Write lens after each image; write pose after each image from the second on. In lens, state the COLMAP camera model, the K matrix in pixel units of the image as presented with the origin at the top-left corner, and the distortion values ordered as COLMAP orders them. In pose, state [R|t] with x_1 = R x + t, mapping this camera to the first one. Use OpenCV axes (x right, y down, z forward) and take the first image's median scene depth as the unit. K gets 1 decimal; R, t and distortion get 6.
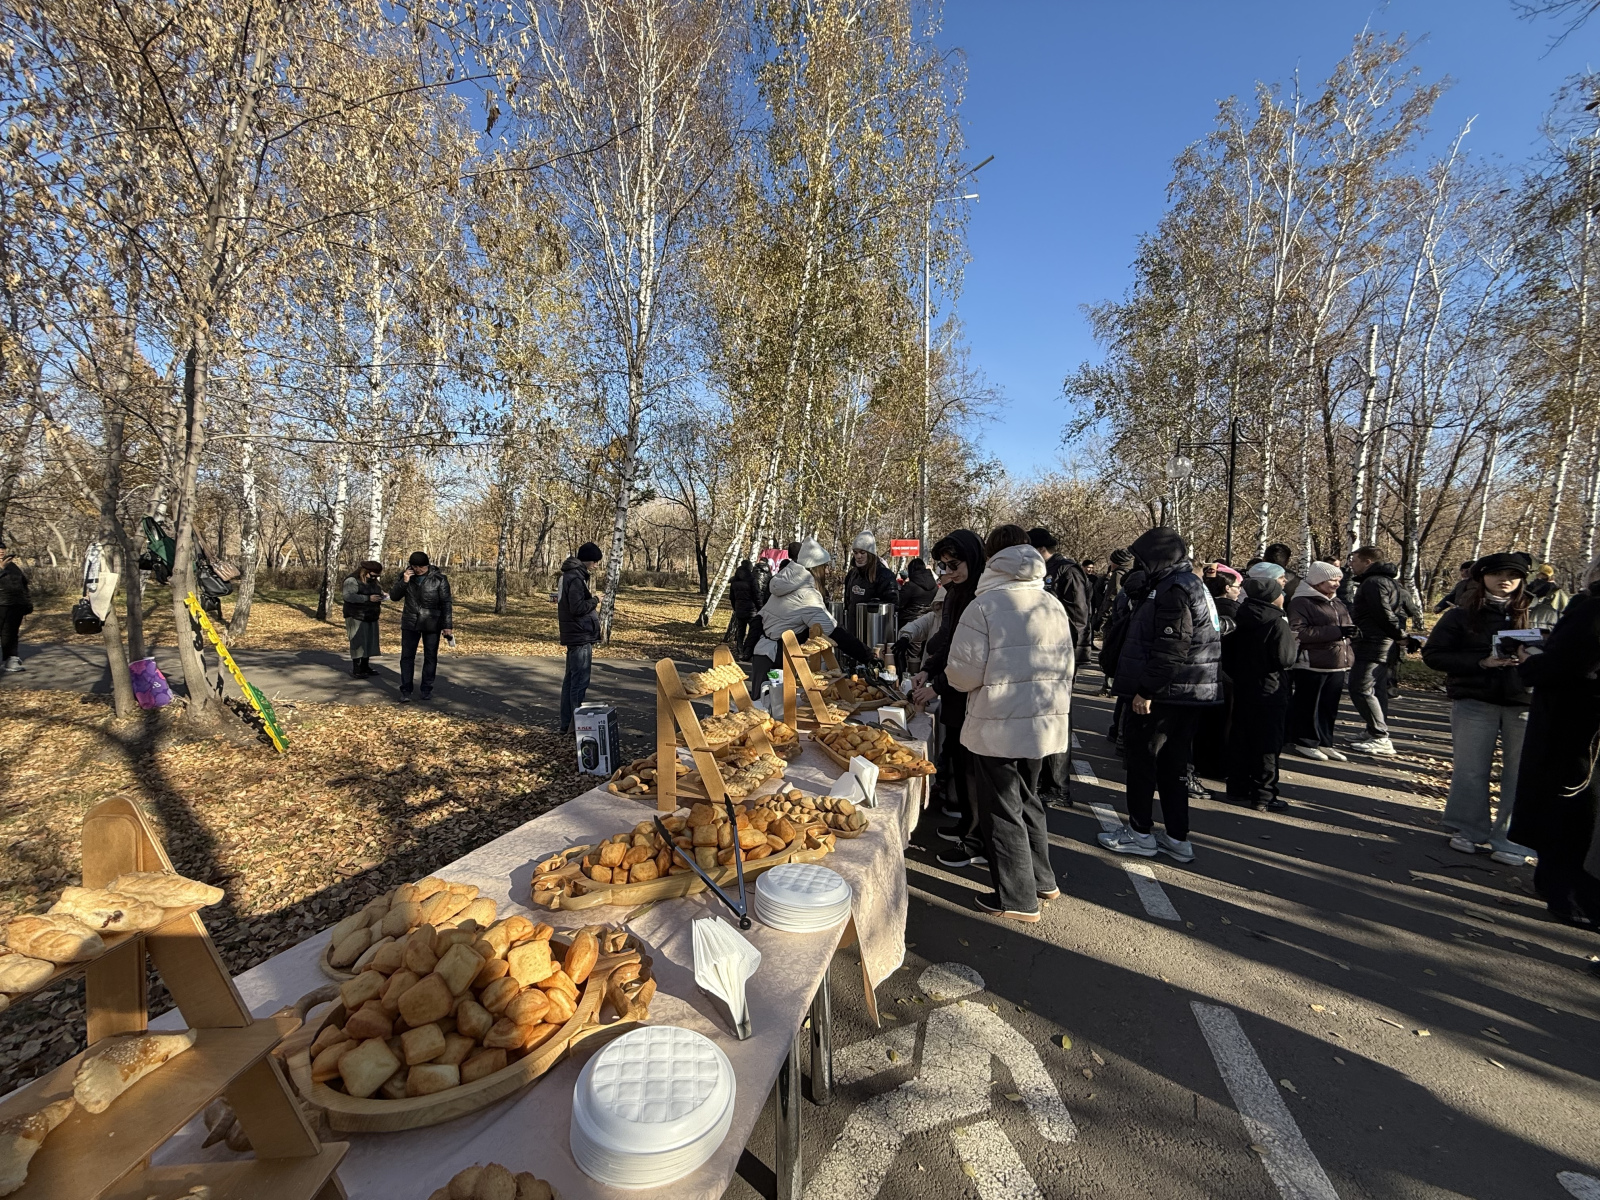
lens RADIAL K [[638.7, 0, 792.7], [0, 638.7, 600.0], [0, 0, 1]] dist [0.003036, -0.000019]
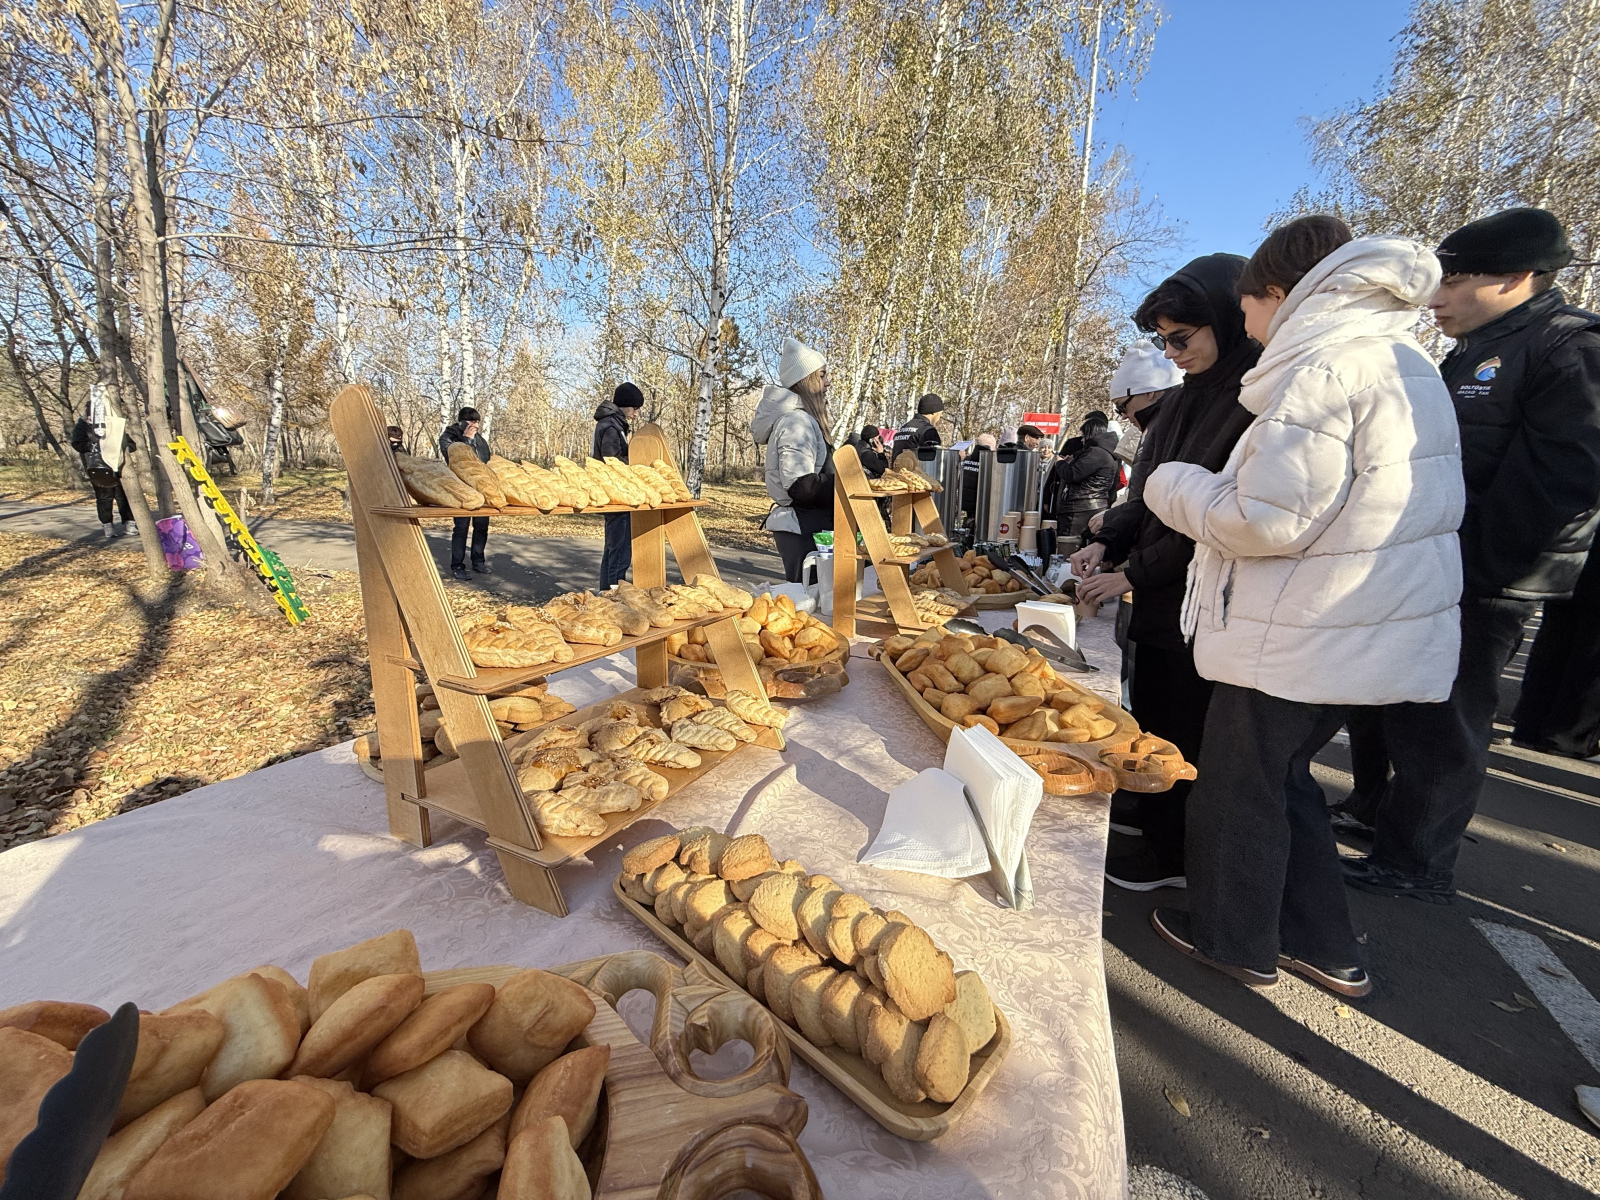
lens RADIAL K [[638.7, 0, 792.7], [0, 638.7, 600.0], [0, 0, 1]] dist [0.003036, -0.000019]
pose [[0.984530, 0.048870, -0.168263, 0.024225], [-0.022632, 0.987741, 0.154453, 0.050484], [0.173748, -0.148255, 0.973567, 0.260768]]
